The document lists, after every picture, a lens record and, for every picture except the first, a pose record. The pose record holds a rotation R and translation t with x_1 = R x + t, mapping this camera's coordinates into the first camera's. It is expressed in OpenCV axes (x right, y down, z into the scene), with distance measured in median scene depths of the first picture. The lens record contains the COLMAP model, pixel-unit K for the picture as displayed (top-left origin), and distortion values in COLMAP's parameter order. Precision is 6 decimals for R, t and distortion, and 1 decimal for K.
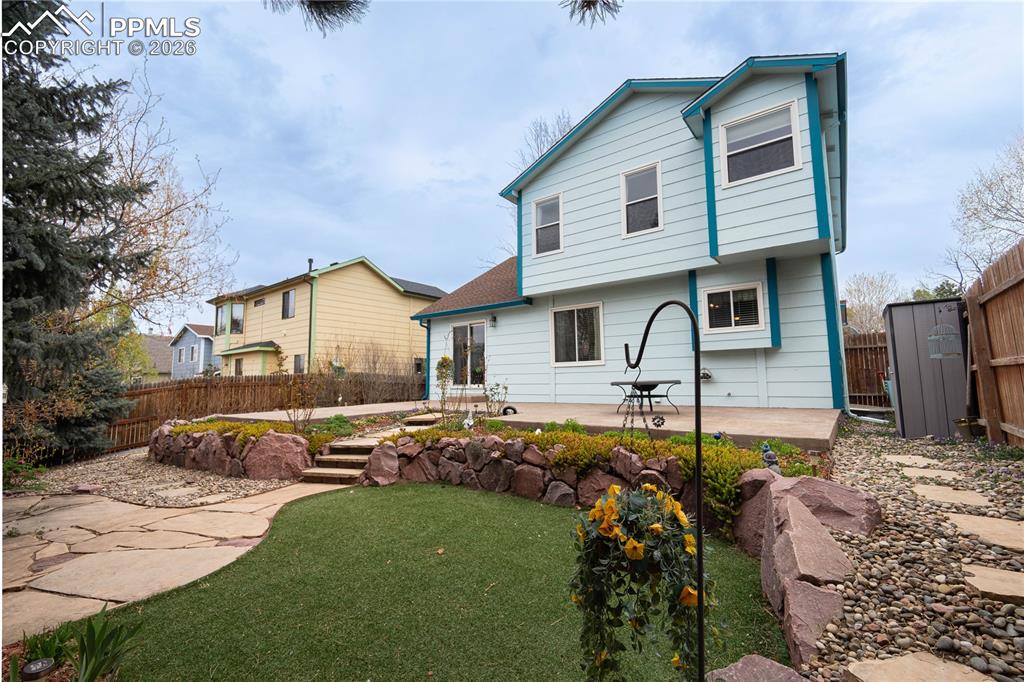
lens RADIAL K [[435.8, 0, 512.0], [0, 435.8, 348.7], [0, 0, 1]] dist [0.000447, 0.000147]
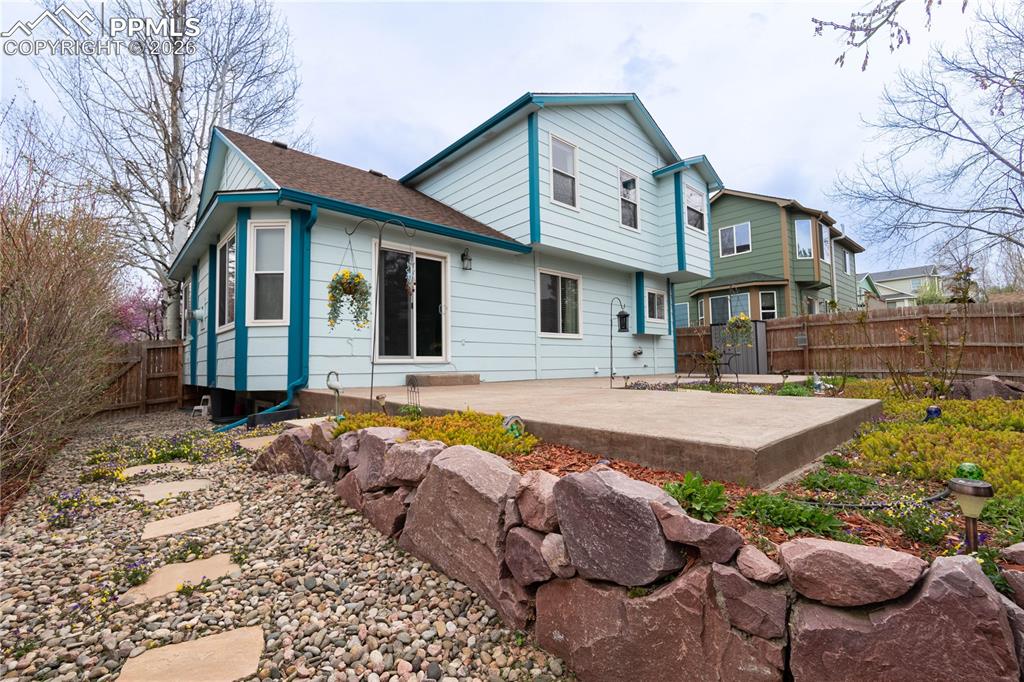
lens RADIAL K [[435.8, 0, 512.0], [0, 435.8, 348.7], [0, 0, 1]] dist [0.000447, 0.000147]
pose [[0.189539, 0.049133, 0.980643, -0.759890], [-0.062744, 0.997312, -0.037841, 0.102090], [-0.979866, -0.054357, 0.192113, 0.908738]]
